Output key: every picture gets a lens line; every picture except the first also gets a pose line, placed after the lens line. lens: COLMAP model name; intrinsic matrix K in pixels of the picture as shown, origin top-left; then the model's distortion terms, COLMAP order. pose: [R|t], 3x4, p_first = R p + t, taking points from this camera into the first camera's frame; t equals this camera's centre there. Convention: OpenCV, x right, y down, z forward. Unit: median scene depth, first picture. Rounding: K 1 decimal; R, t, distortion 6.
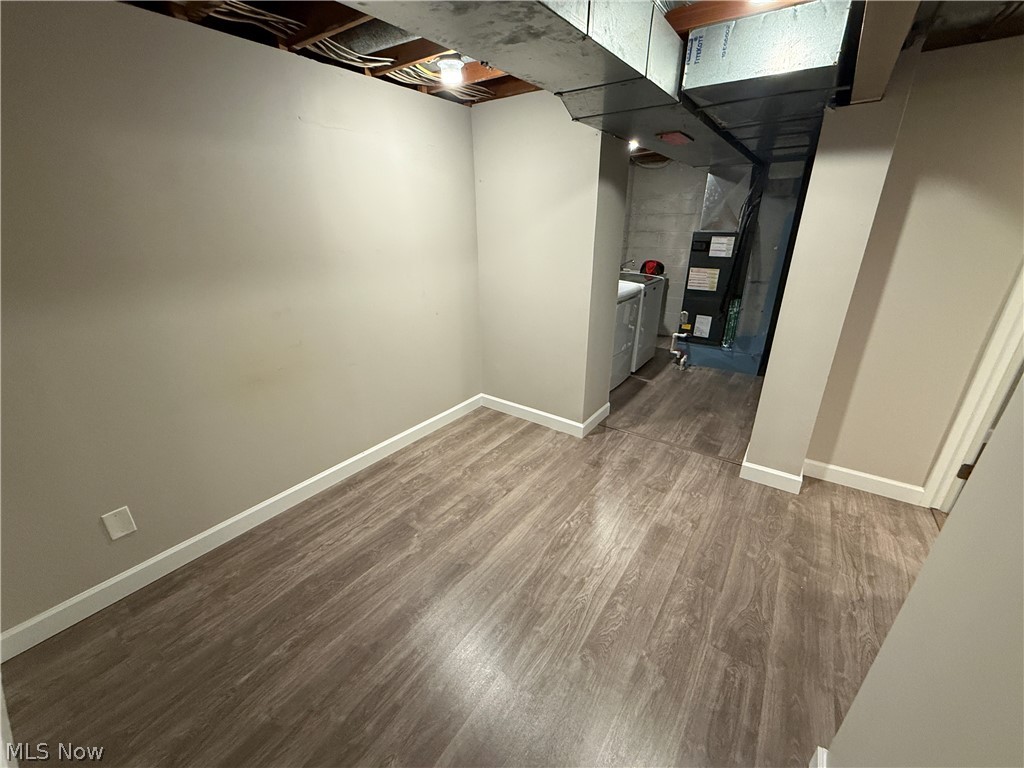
lens RADIAL K [[409.2, 0, 513.9], [0, 409.2, 384.6], [0, 0, 1]] dist [0.000629, 0.000855]
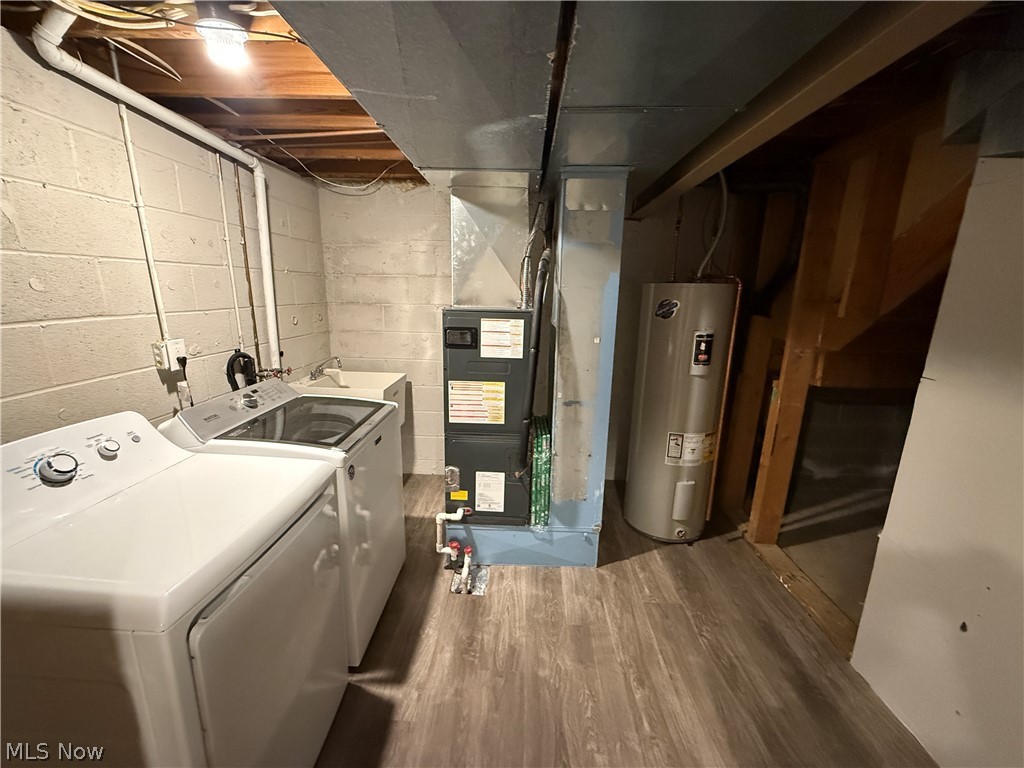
lens RADIAL K [[409.2, 0, 510.3], [0, 409.2, 384.5], [0, 0, 1]] dist [0.000629, 0.000855]
pose [[0.838335, -0.104416, 0.535062, 0.233697], [0.180908, 0.979153, -0.092367, -0.221375], [-0.514263, 0.174232, 0.839748, 0.557113]]
